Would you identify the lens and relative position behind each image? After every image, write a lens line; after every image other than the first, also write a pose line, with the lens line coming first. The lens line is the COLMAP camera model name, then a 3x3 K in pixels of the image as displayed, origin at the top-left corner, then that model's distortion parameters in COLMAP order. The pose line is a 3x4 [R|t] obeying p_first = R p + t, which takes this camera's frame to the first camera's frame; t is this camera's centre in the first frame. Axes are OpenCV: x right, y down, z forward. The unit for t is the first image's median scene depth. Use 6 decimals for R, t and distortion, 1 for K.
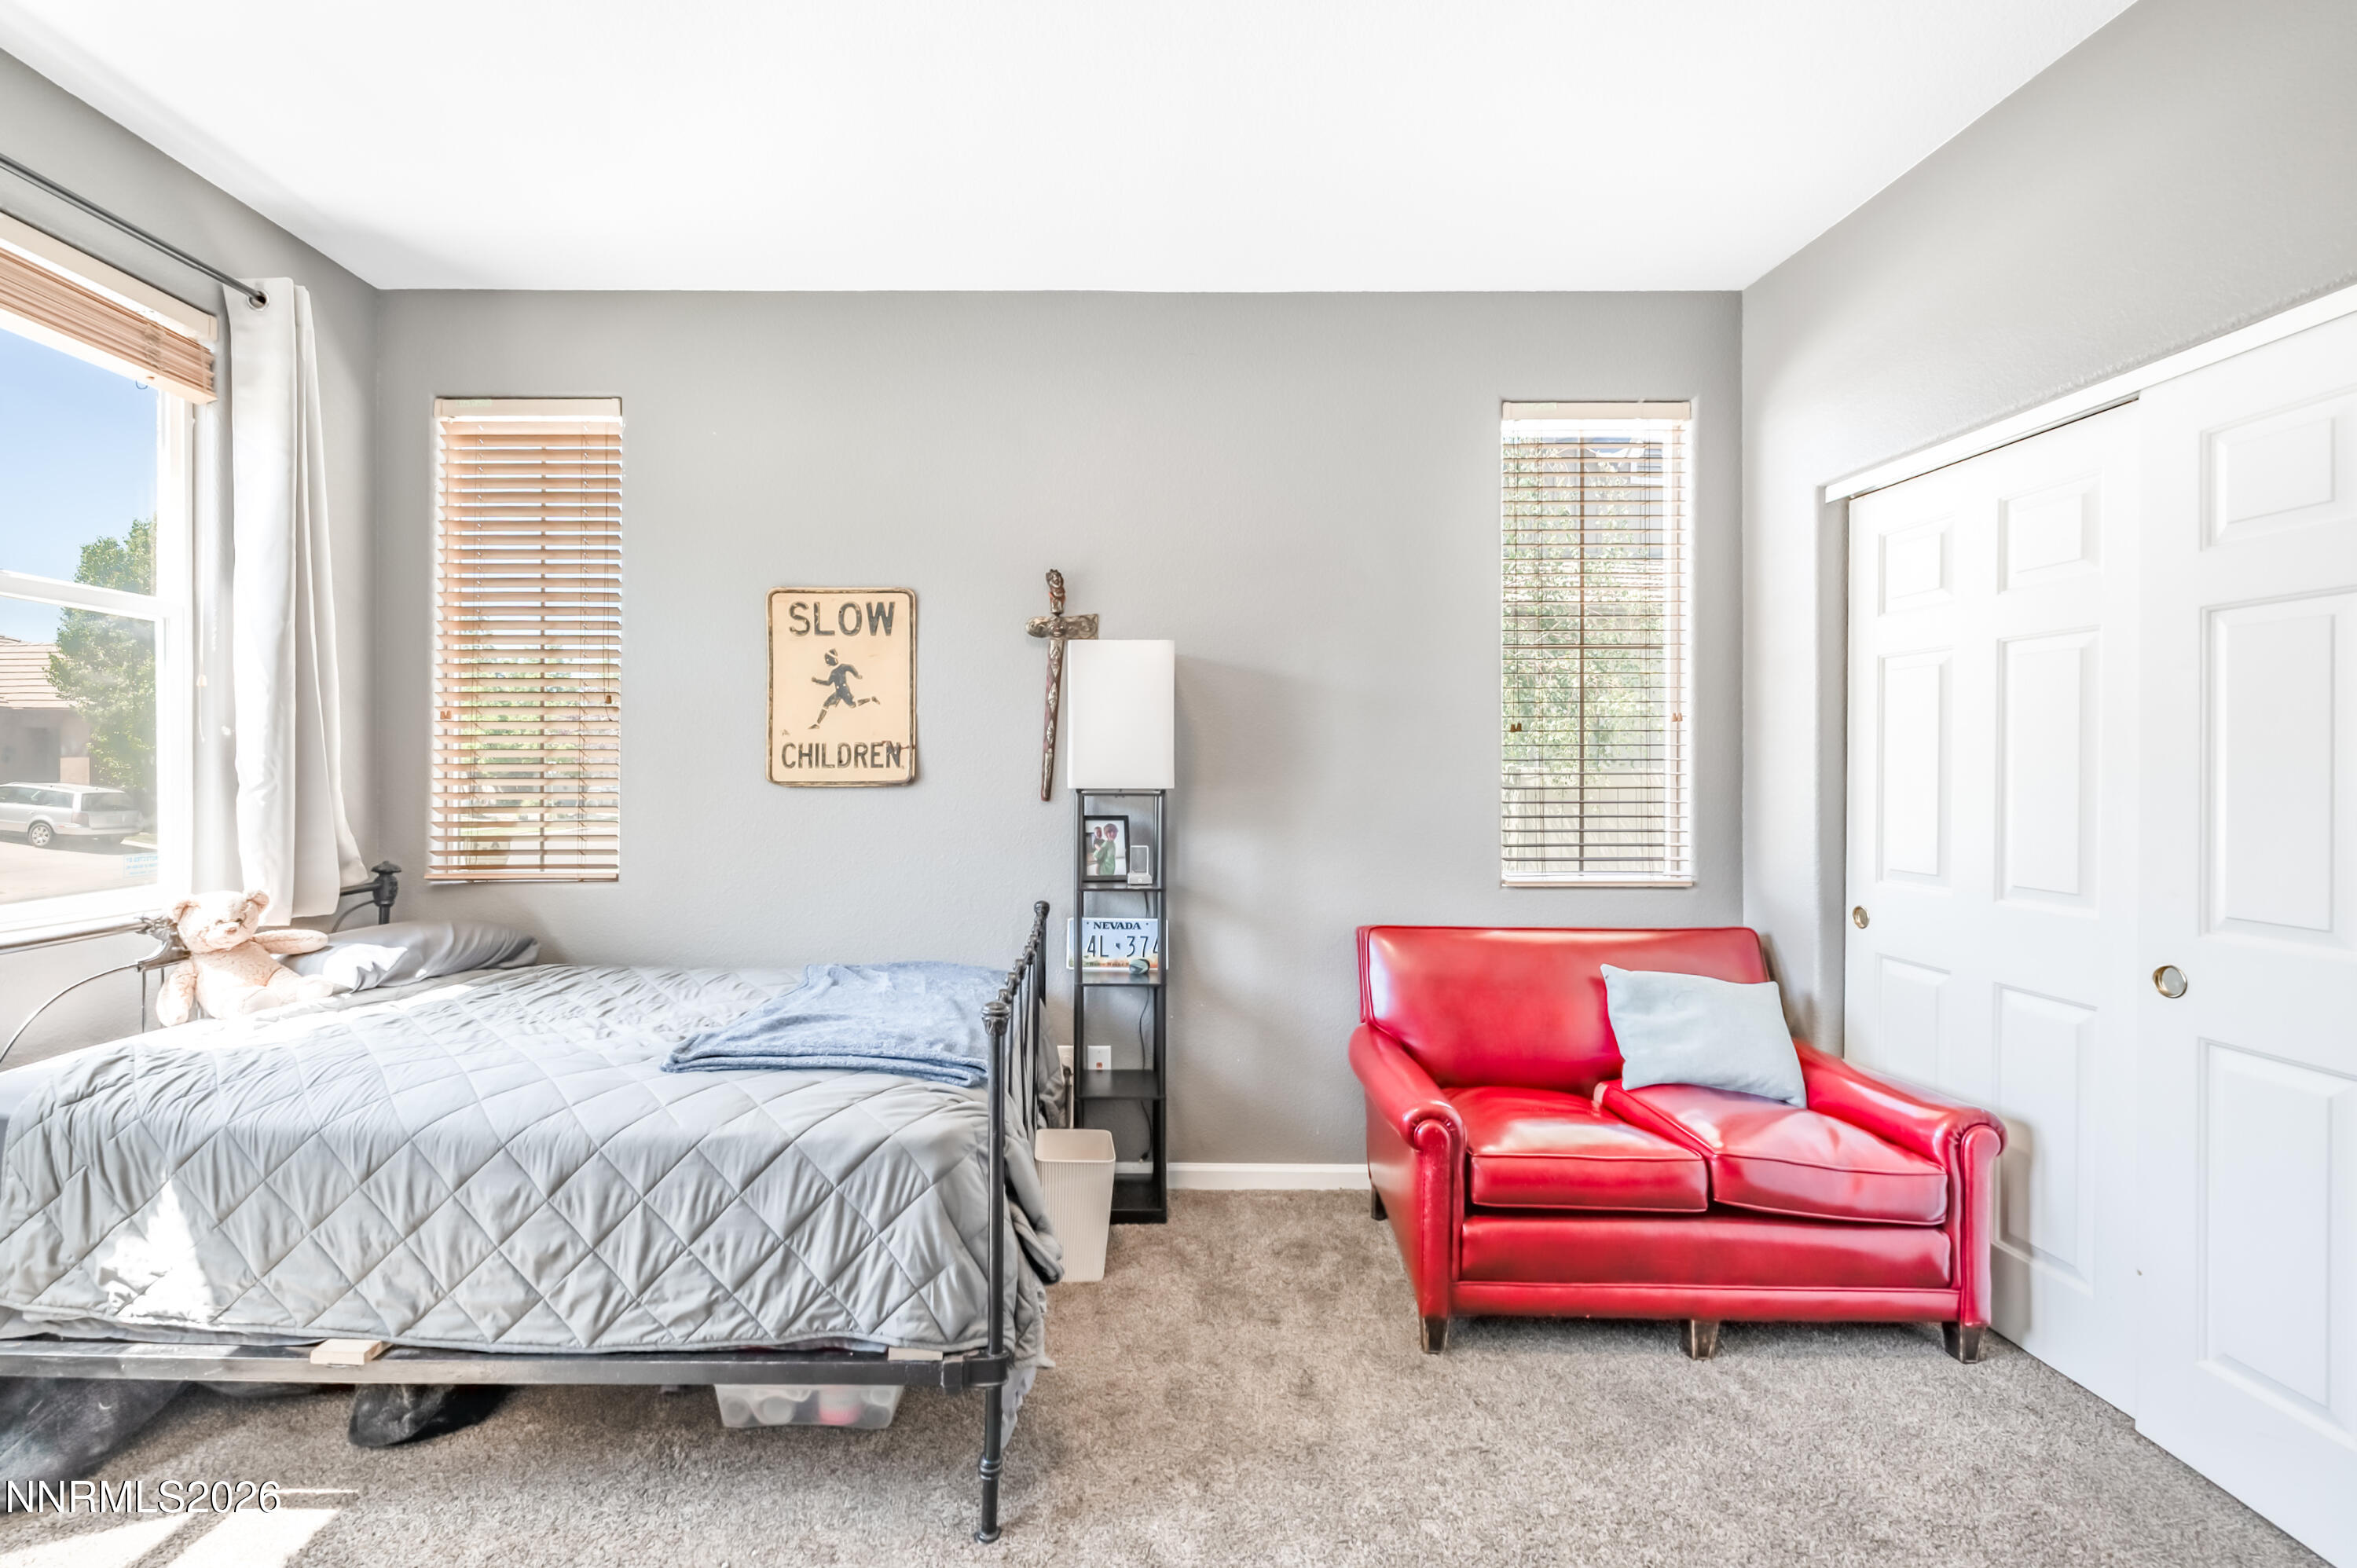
lens RADIAL K [[952.9, 0, 1176.4], [0, 952.9, 778.3], [0, 0, 1]] dist [-0.002292, 0.000302]
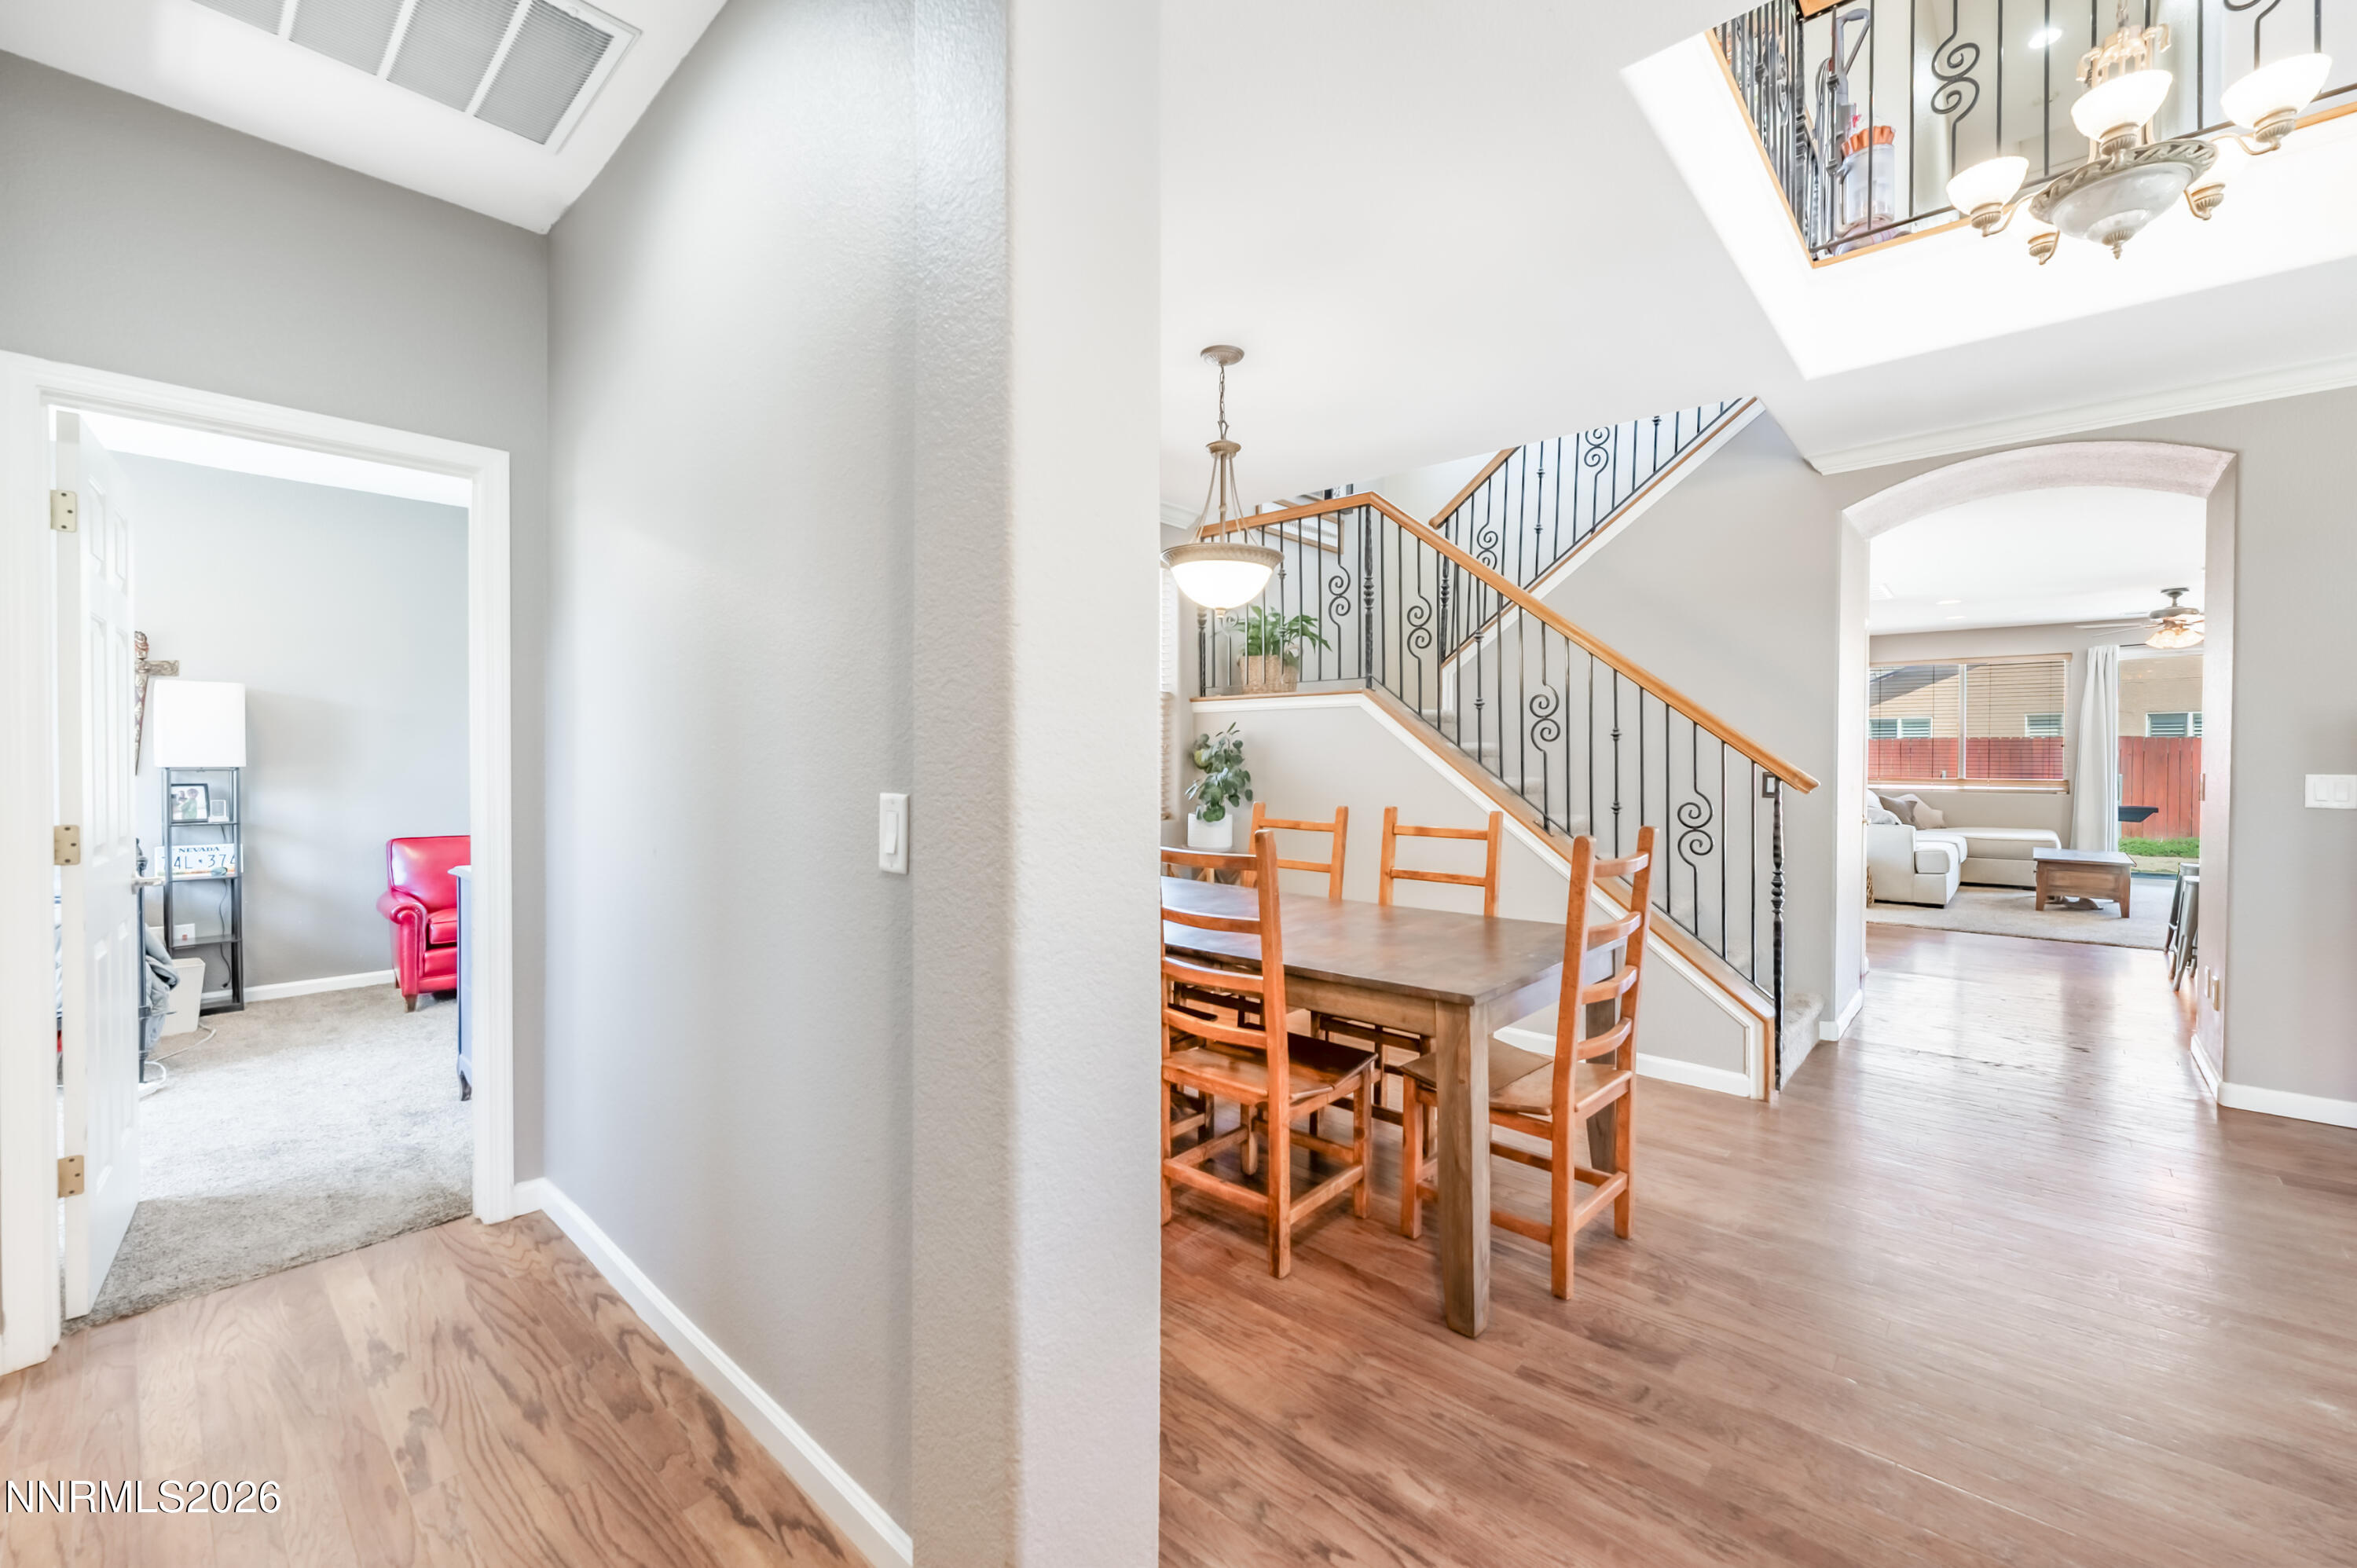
lens RADIAL K [[952.9, 0, 1187.6], [0, 952.9, 774.4], [0, 0, 1]] dist [-0.002292, 0.000302]
pose [[0.711006, -0.012532, 0.703074, -0.000508], [0.006936, 0.999918, 0.010808, 0.017166], [-0.703152, -0.002808, 0.711034, -1.429940]]
